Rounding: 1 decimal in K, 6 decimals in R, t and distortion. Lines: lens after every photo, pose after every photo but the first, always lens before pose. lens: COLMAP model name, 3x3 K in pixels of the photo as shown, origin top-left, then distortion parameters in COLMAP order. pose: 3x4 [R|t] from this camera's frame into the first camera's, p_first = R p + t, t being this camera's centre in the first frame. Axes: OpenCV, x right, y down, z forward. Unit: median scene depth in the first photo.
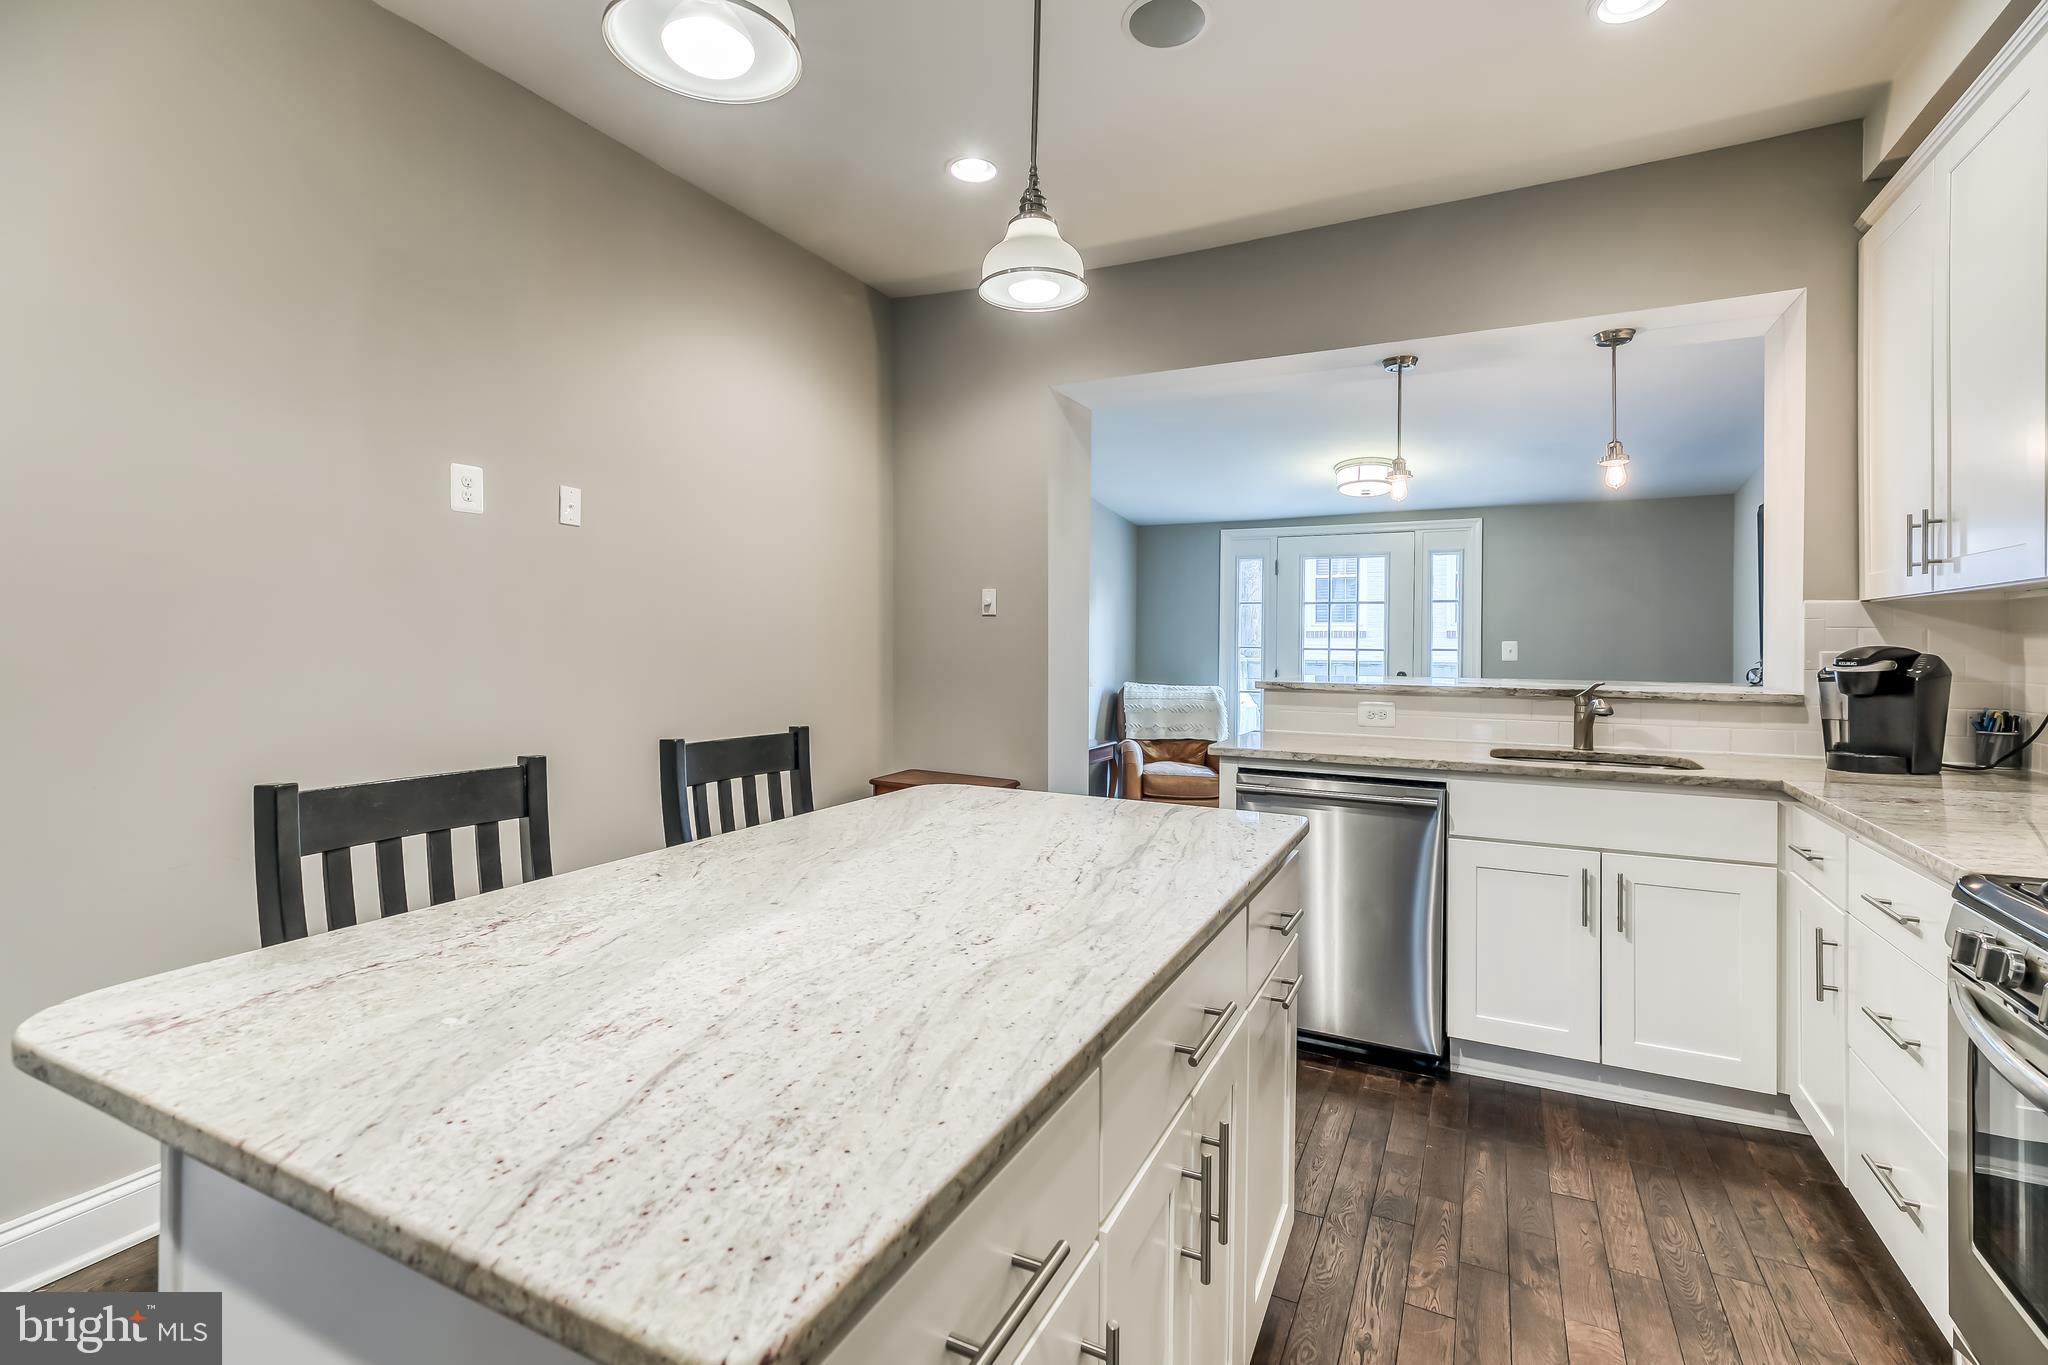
lens RADIAL K [[924.9, 0, 1041.9], [0, 924.9, 648.1], [0, 0, 1]] dist [0.007219, 0.000093]
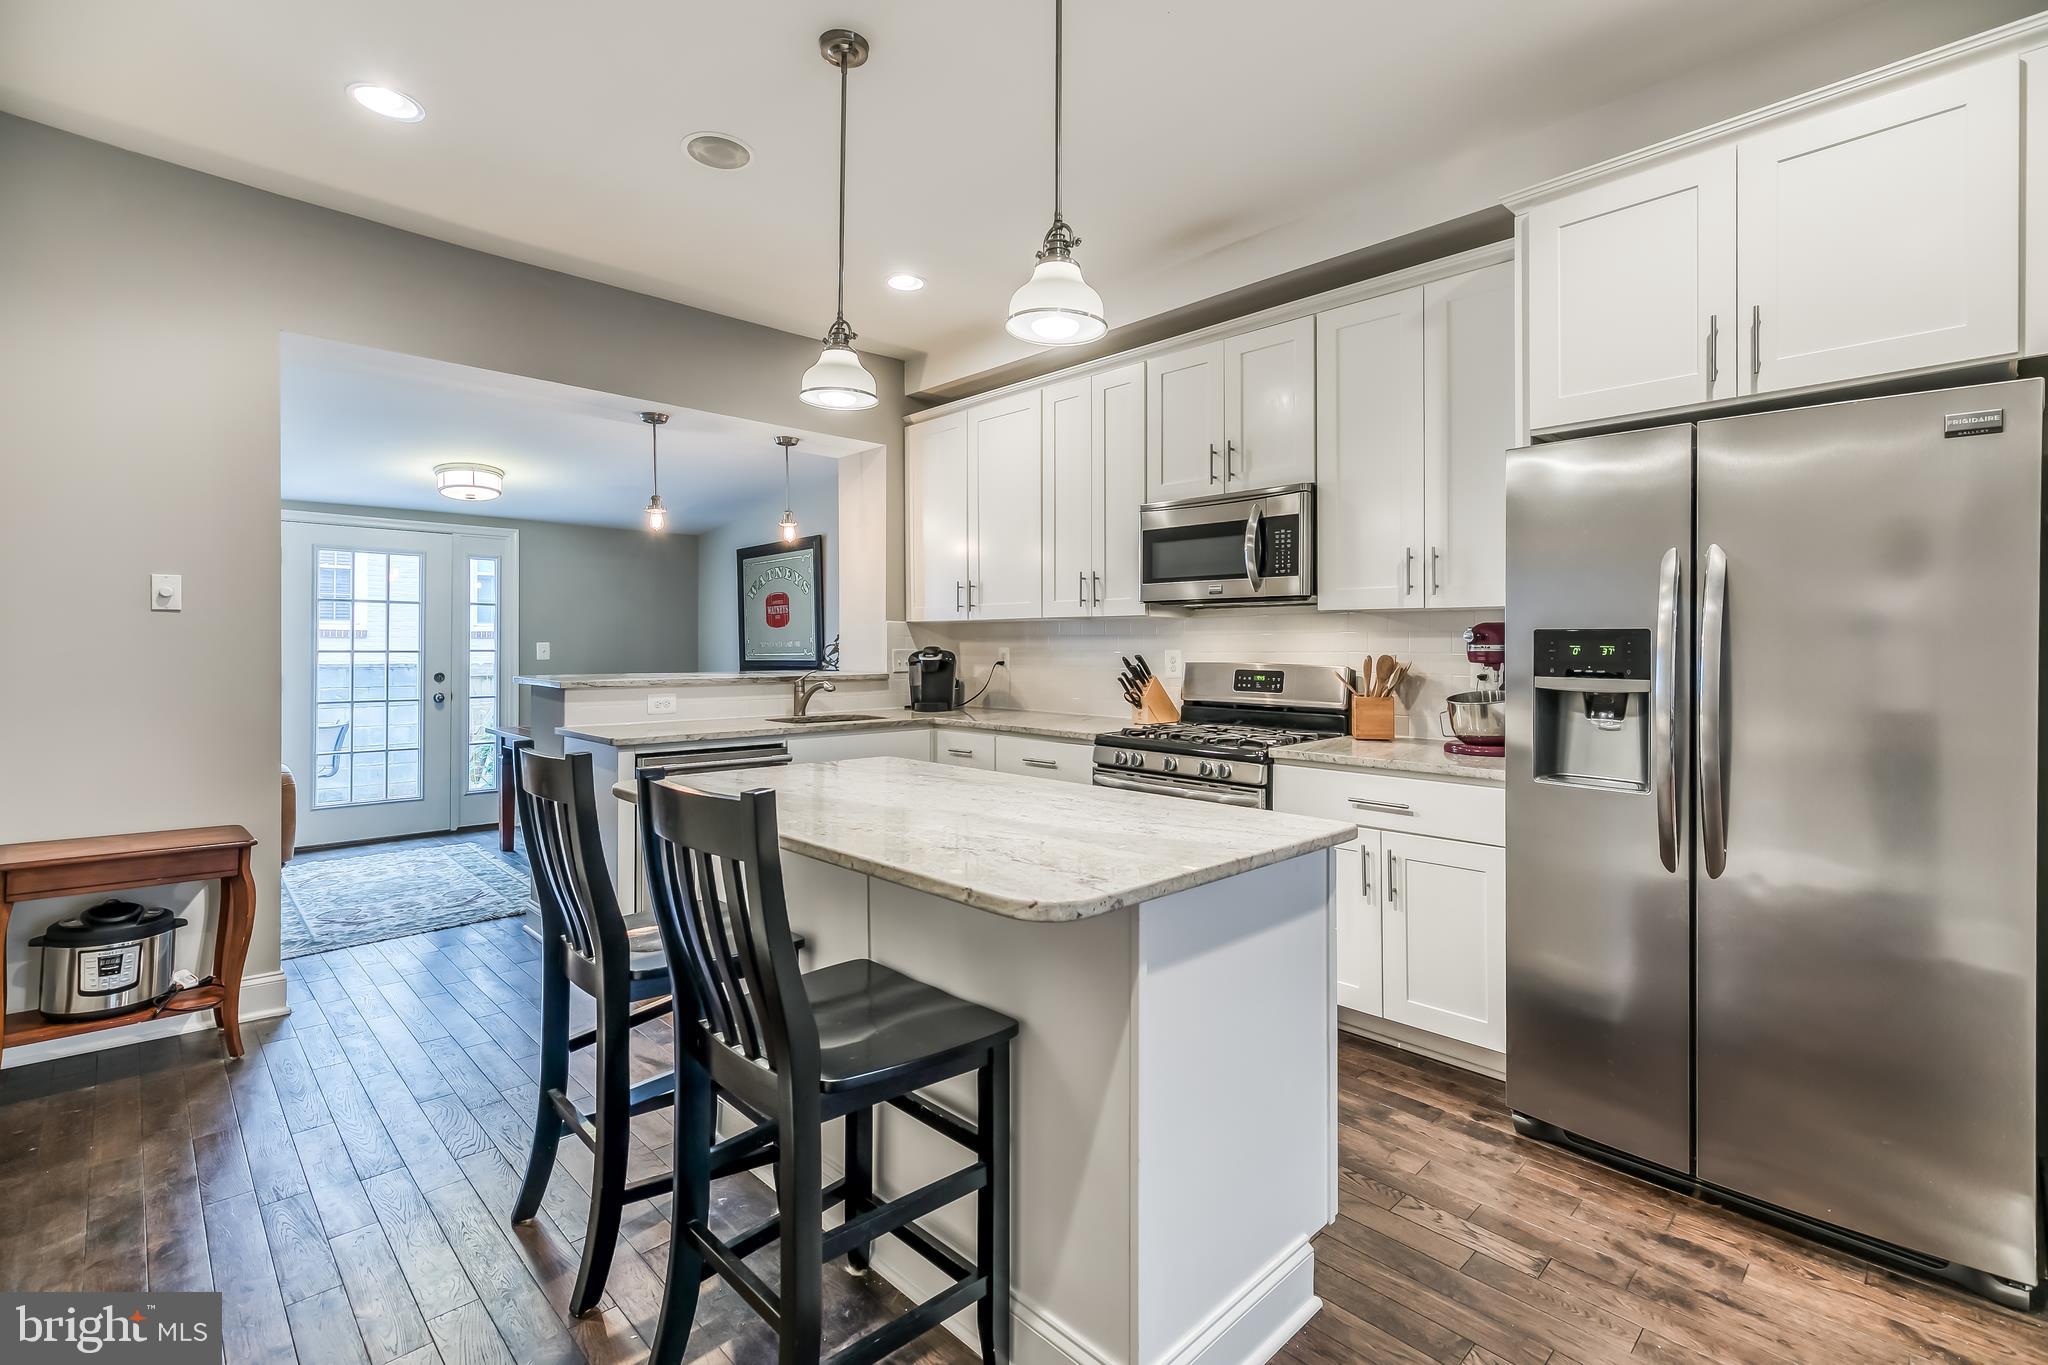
lens RADIAL K [[924.9, 0, 1030.1], [0, 924.9, 642.8], [0, 0, 1]] dist [0.007219, 0.000093]
pose [[0.333414, -0.002240, 0.942778, -0.673552], [0.005843, 0.999983, 0.000309, -0.007324], [-0.942762, 0.005406, 0.333421, 0.132494]]
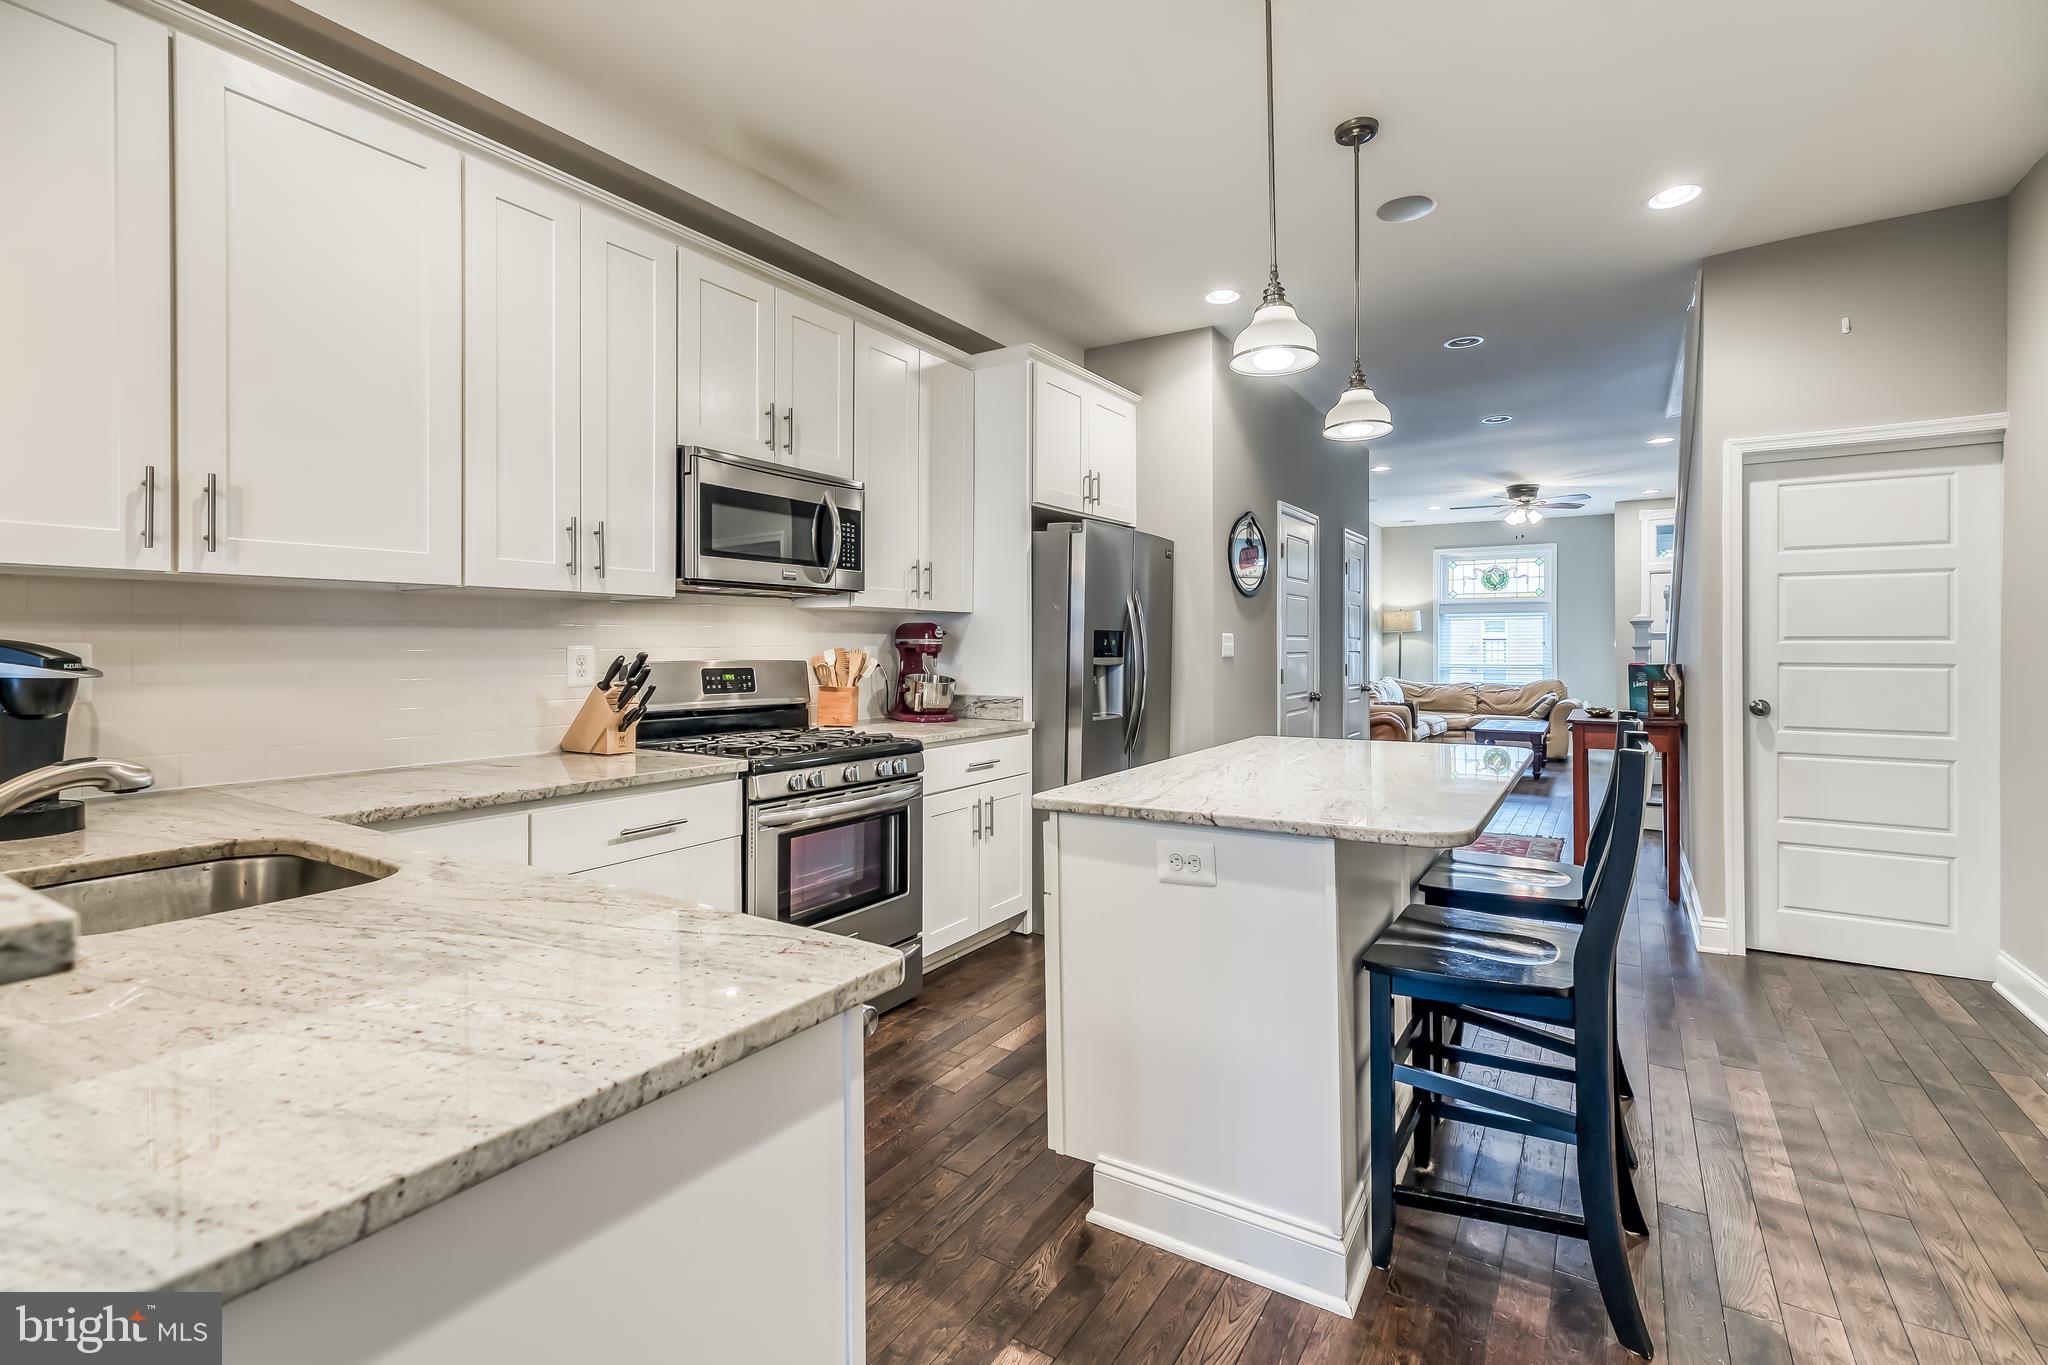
lens RADIAL K [[924.9, 0, 1033.3], [0, 924.9, 635.0], [0, 0, 1]] dist [0.007219, 0.000093]
pose [[-0.993954, -0.001533, 0.109784, 0.095717], [-0.002013, 0.999989, -0.004255, -0.002827], [-0.109776, -0.004451, -0.993946, 1.232593]]
